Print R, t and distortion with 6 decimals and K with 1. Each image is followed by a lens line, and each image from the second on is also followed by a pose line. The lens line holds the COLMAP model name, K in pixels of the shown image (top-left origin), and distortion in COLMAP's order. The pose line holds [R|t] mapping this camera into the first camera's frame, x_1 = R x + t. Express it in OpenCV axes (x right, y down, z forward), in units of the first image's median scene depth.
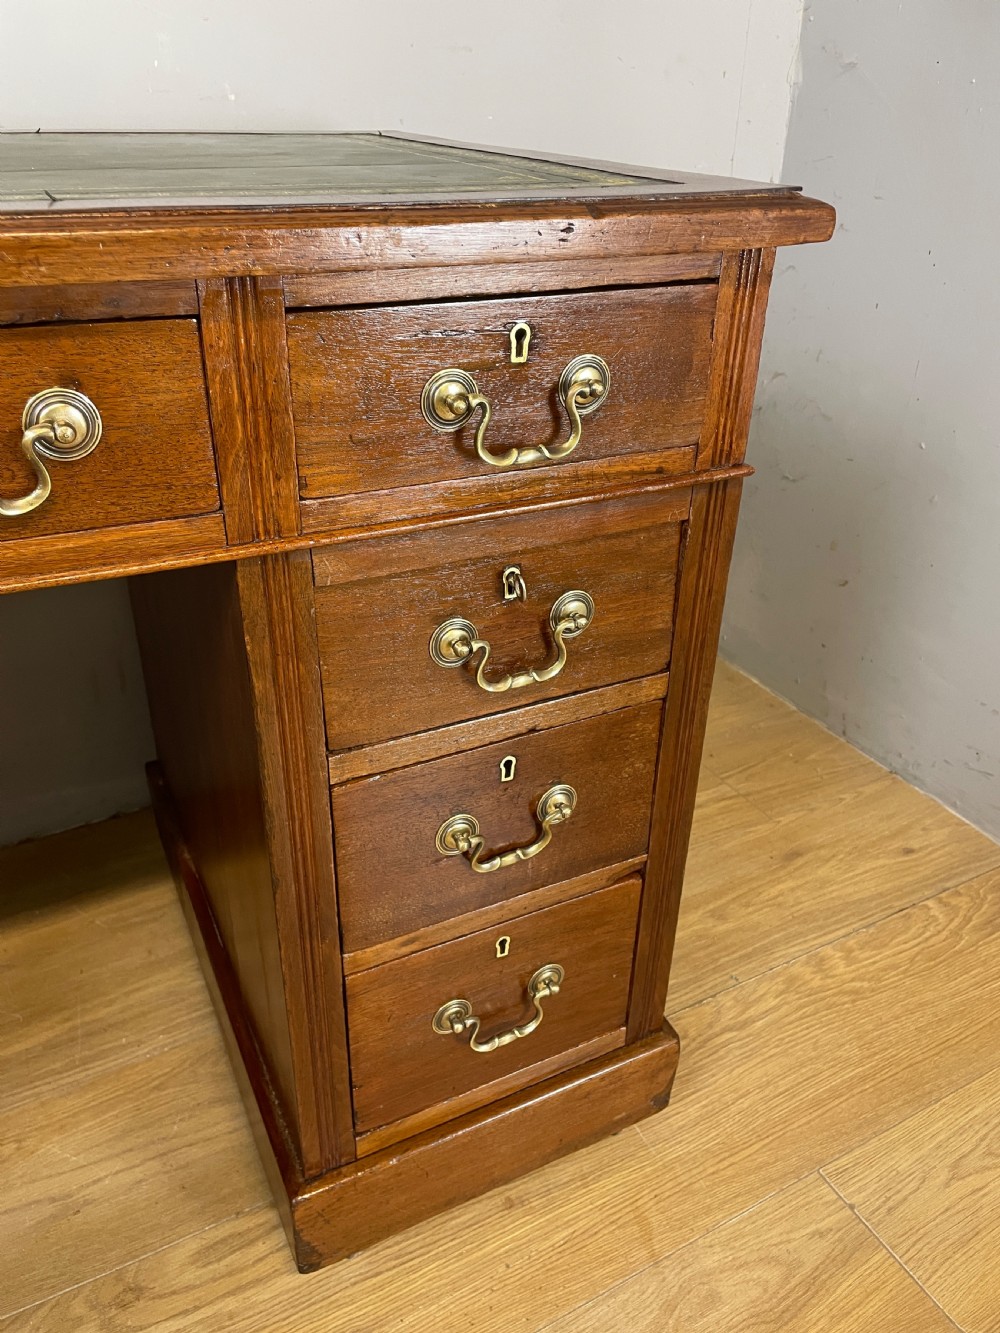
lens RADIAL K [[1011.2, 0, 499.5], [0, 1011.2, 678.8], [0, 0, 1]] dist [0.104176, -0.131826]
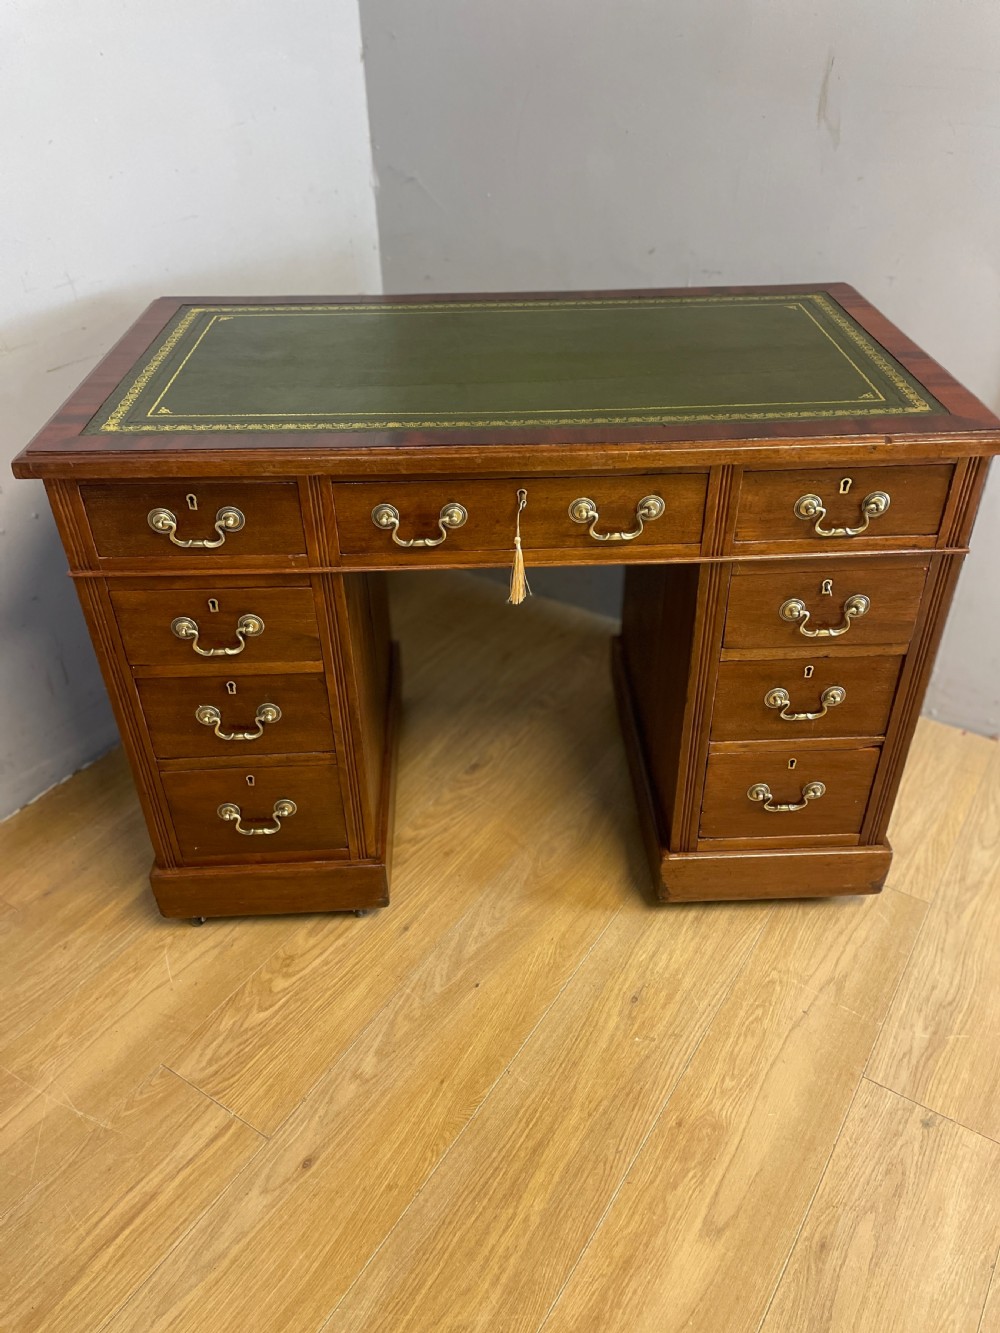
lens RADIAL K [[1014.4, 0, 504.1], [0, 1014.4, 665.1], [0, 0, 1]] dist [0.097519, -0.130420]
pose [[0.910297, 0.207480, -0.358207, 0.161440], [-0.174630, 0.977030, 0.122135, -0.061046], [0.375319, -0.048625, 0.925619, -0.988394]]
